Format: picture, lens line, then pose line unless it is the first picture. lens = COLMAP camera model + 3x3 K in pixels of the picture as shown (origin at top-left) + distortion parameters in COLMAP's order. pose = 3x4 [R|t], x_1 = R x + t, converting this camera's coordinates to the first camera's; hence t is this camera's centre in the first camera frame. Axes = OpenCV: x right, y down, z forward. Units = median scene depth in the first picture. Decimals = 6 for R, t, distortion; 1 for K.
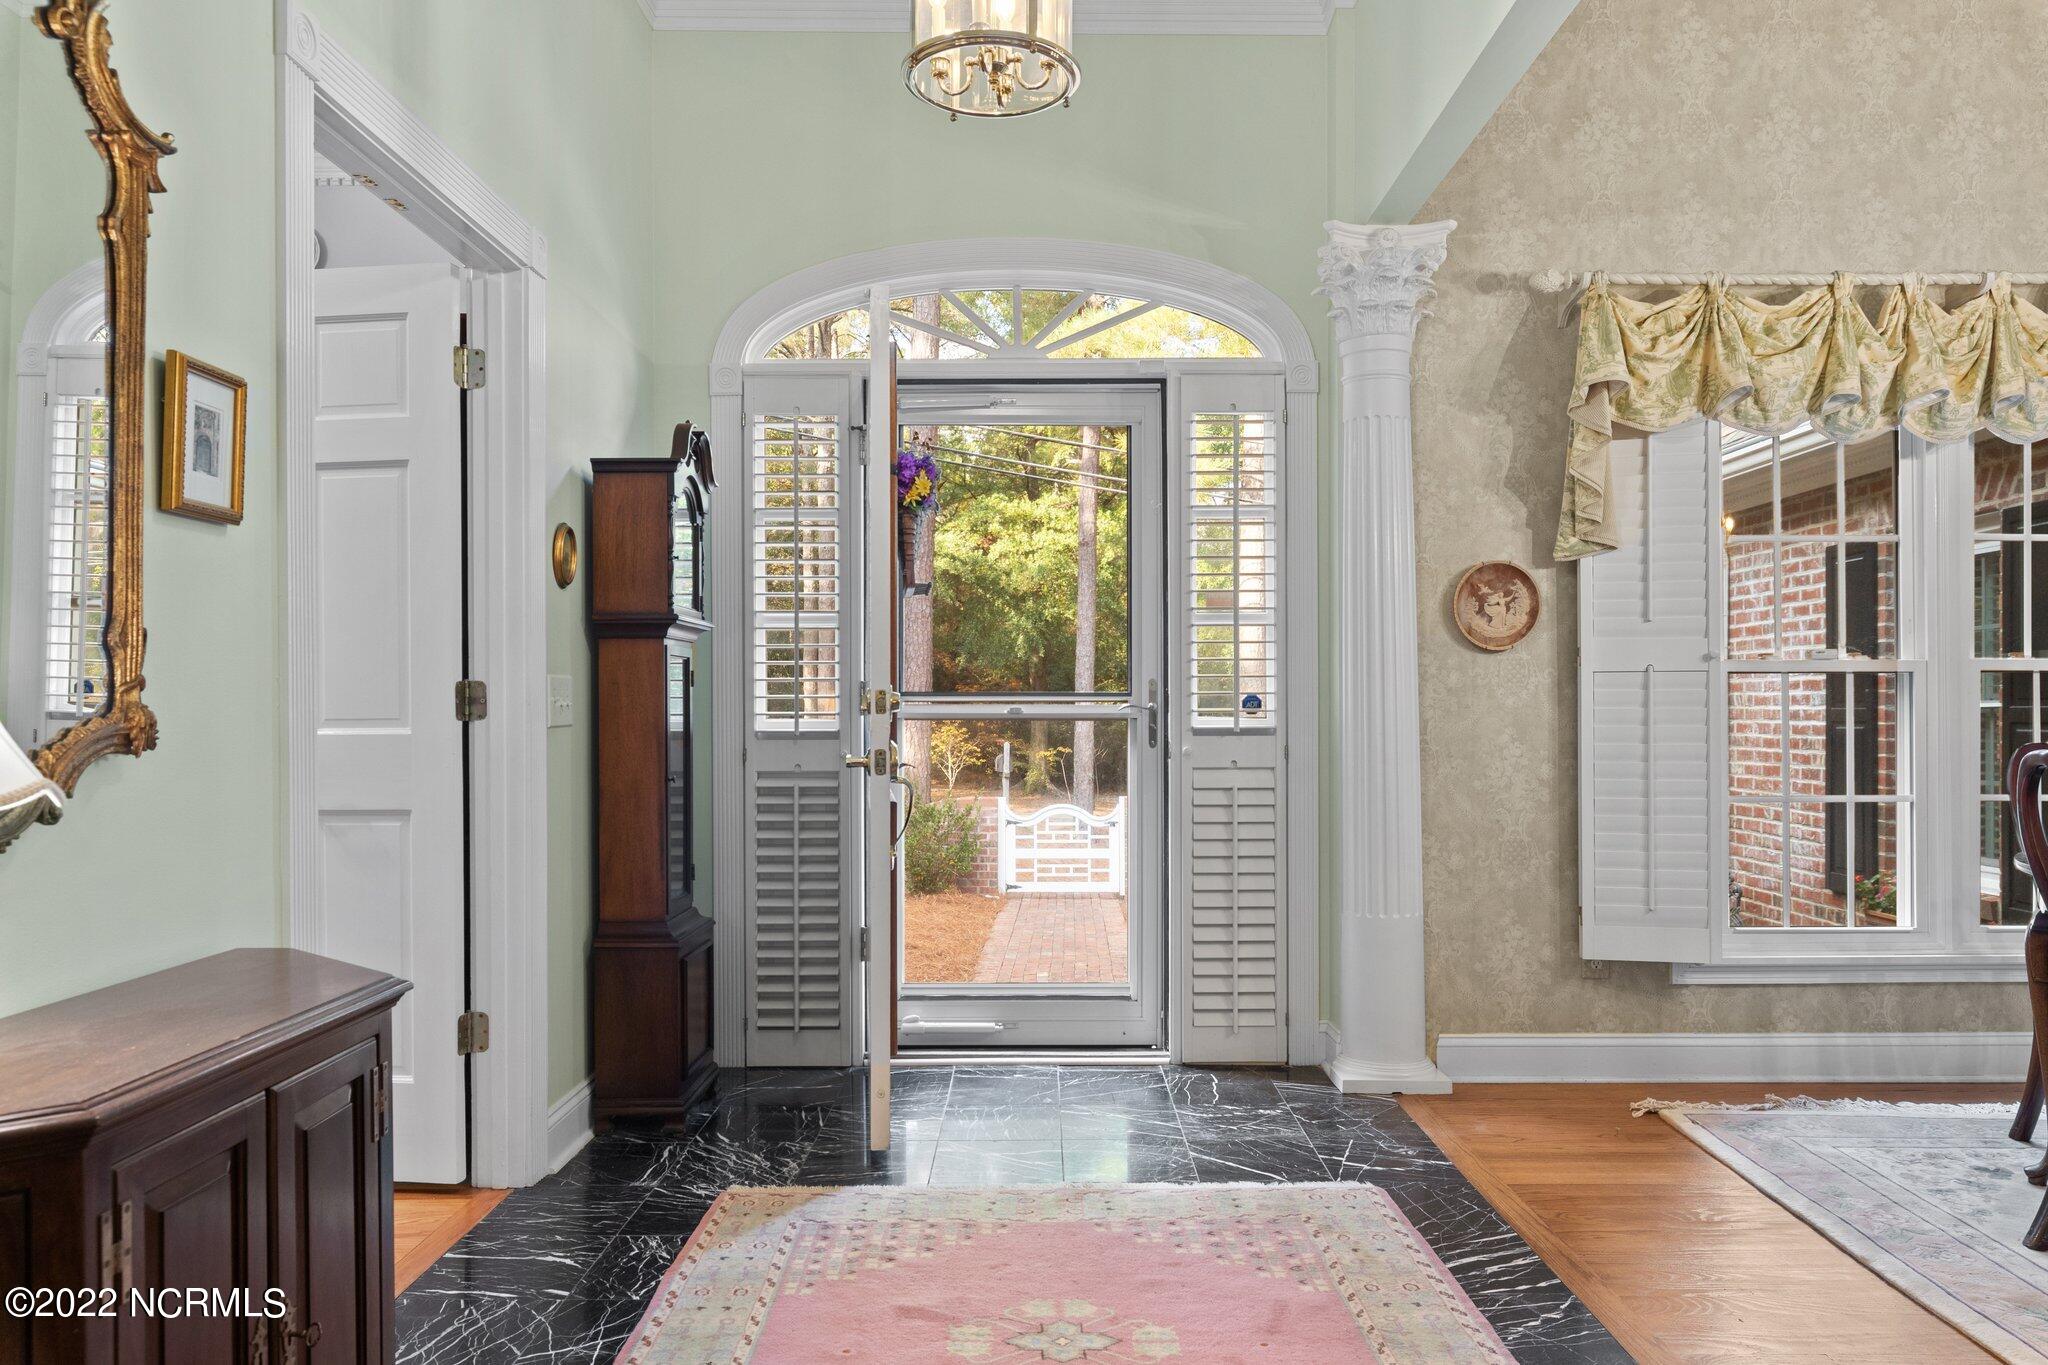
lens RADIAL K [[1396.5, 0, 1026.0], [0, 1396.5, 694.9], [0, 0, 1]] dist [0.000567, 0.008693]
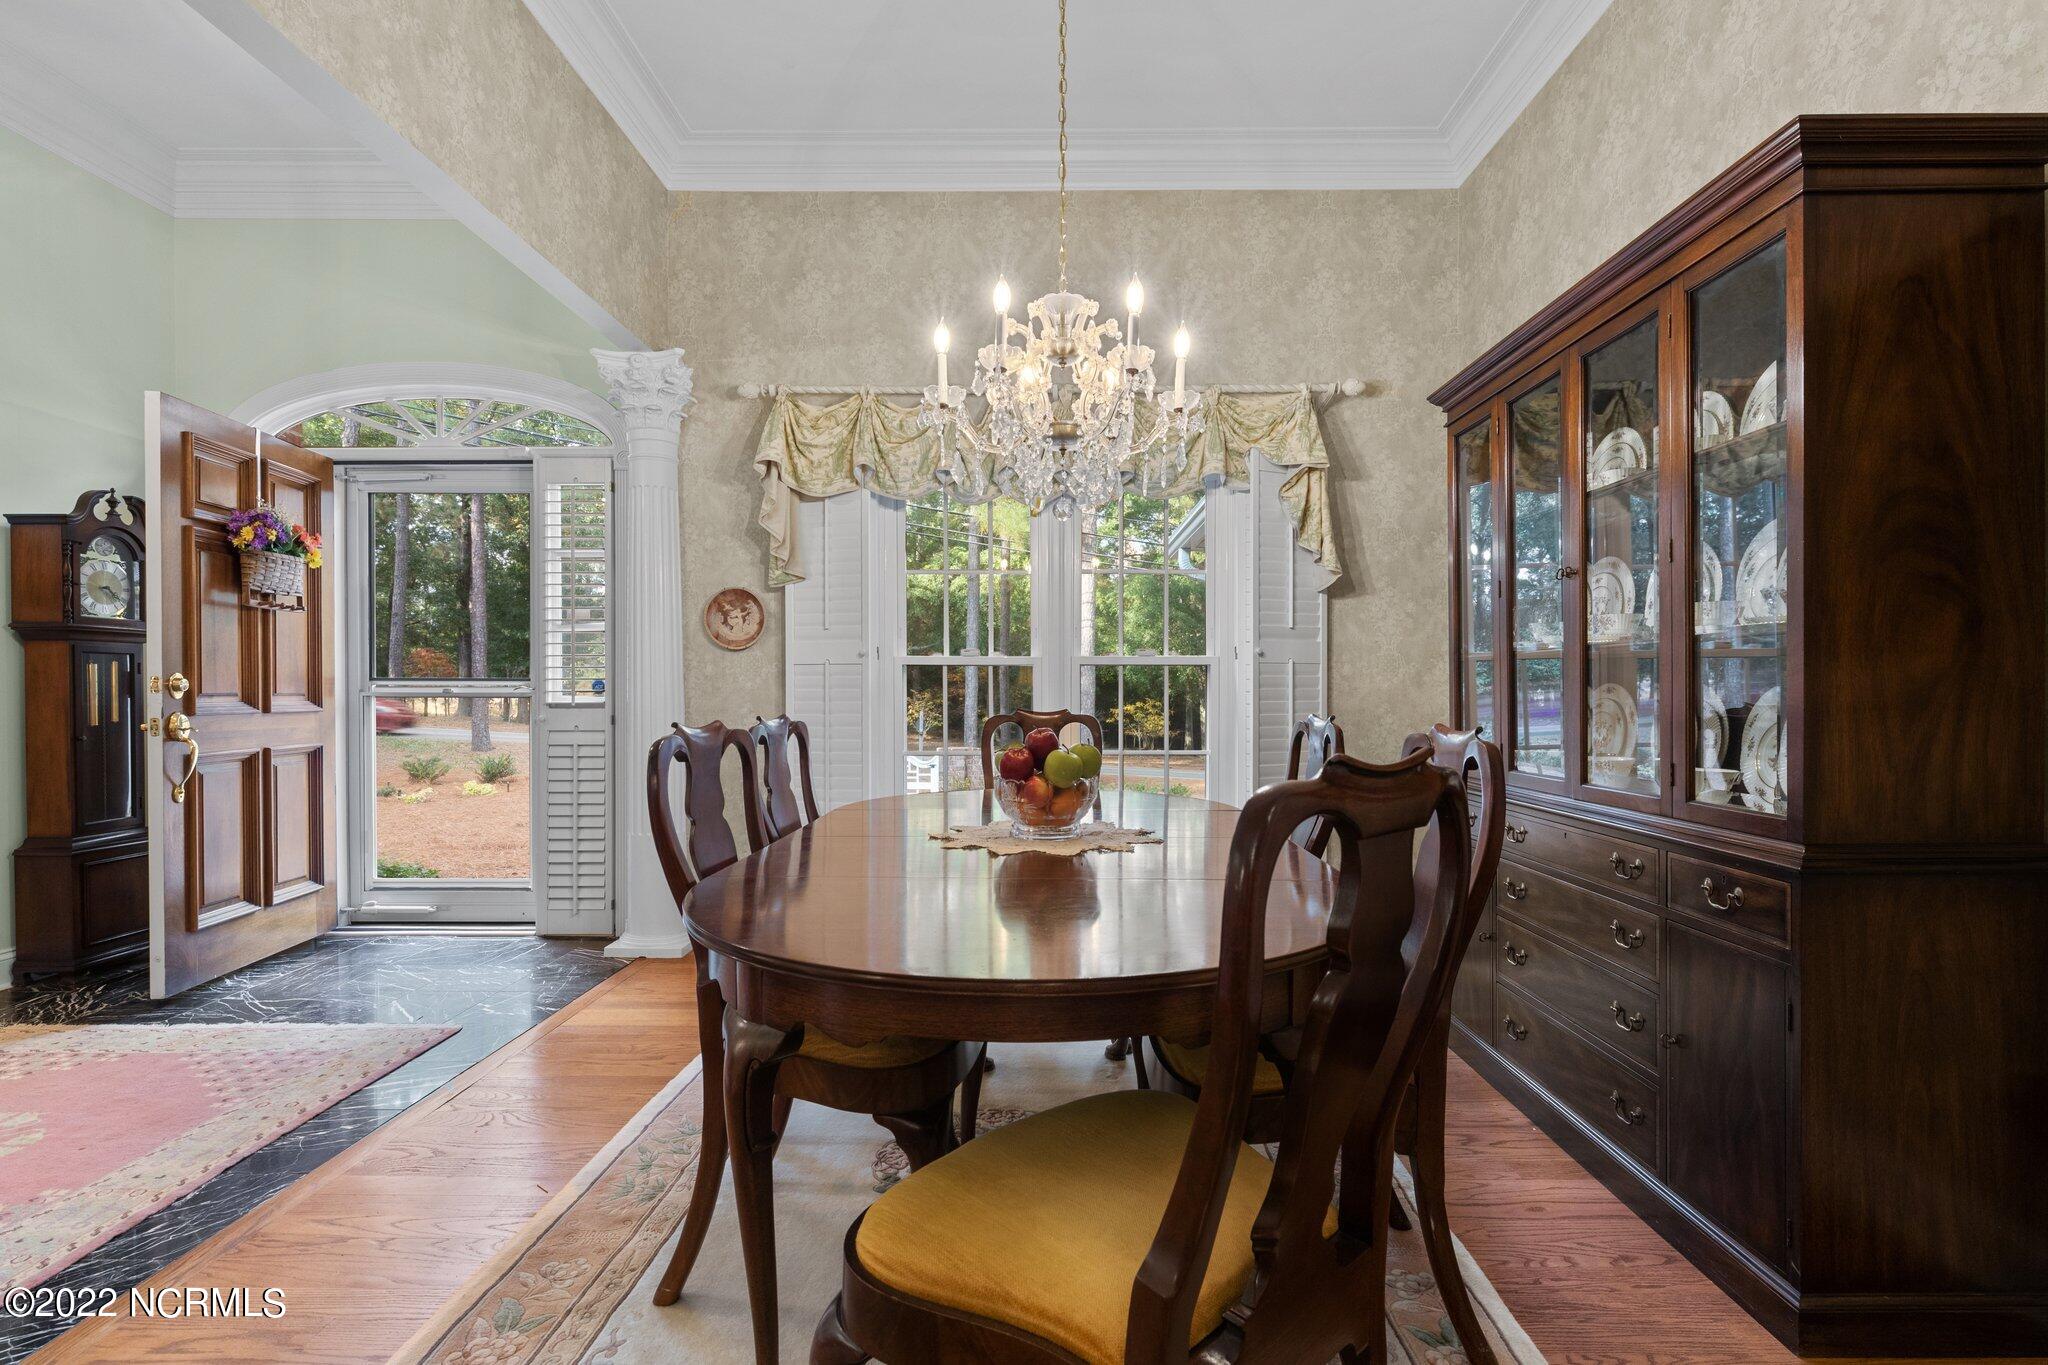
lens RADIAL K [[947.9, 0, 1024.9], [0, 947.9, 677.3], [0, 0, 1]] dist [0.005517, -0.001174]
pose [[0.999881, 0.001438, -0.015356, 0.645573], [-0.001331, 0.999975, 0.006998, -0.010525], [0.015365, -0.006977, 0.999858, 0.029818]]
